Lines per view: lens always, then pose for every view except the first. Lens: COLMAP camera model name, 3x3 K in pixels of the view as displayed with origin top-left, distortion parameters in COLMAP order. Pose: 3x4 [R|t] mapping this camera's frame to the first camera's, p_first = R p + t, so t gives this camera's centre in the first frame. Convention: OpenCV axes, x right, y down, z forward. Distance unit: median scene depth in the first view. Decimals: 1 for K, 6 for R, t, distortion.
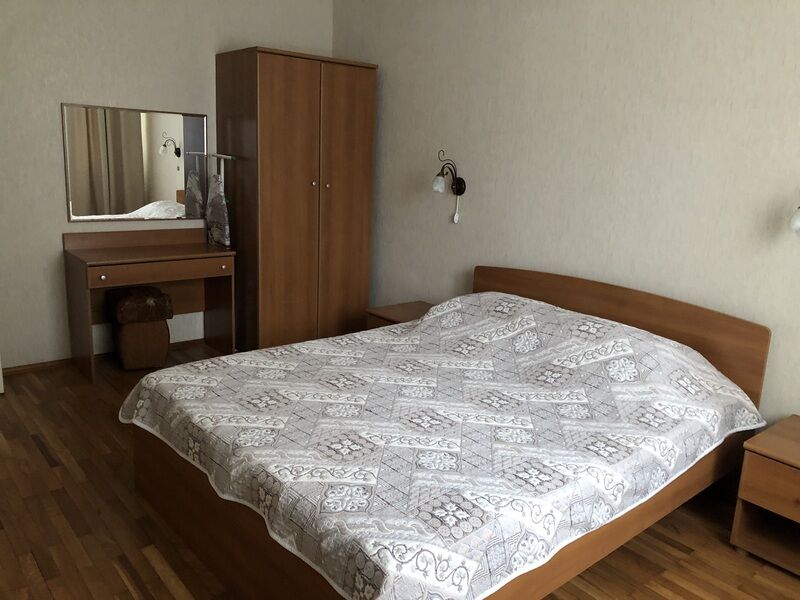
lens RADIAL K [[654.9, 0, 403.1], [0, 654.9, 302.3], [0, 0, 1]] dist [-0.007357, -0.022466]
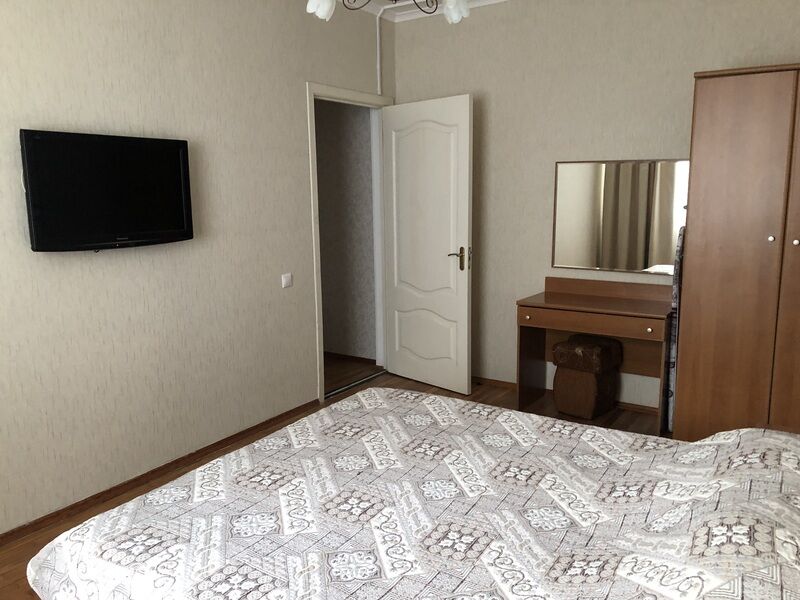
lens RADIAL K [[654.9, 0, 404.4], [0, 654.9, 295.8], [0, 0, 1]] dist [-0.007357, -0.022466]
pose [[0.303555, 0.116622, -0.945650, 0.688557], [-0.207236, 0.976803, 0.053941, -0.119840], [0.930004, 0.179598, 0.320682, 0.613443]]
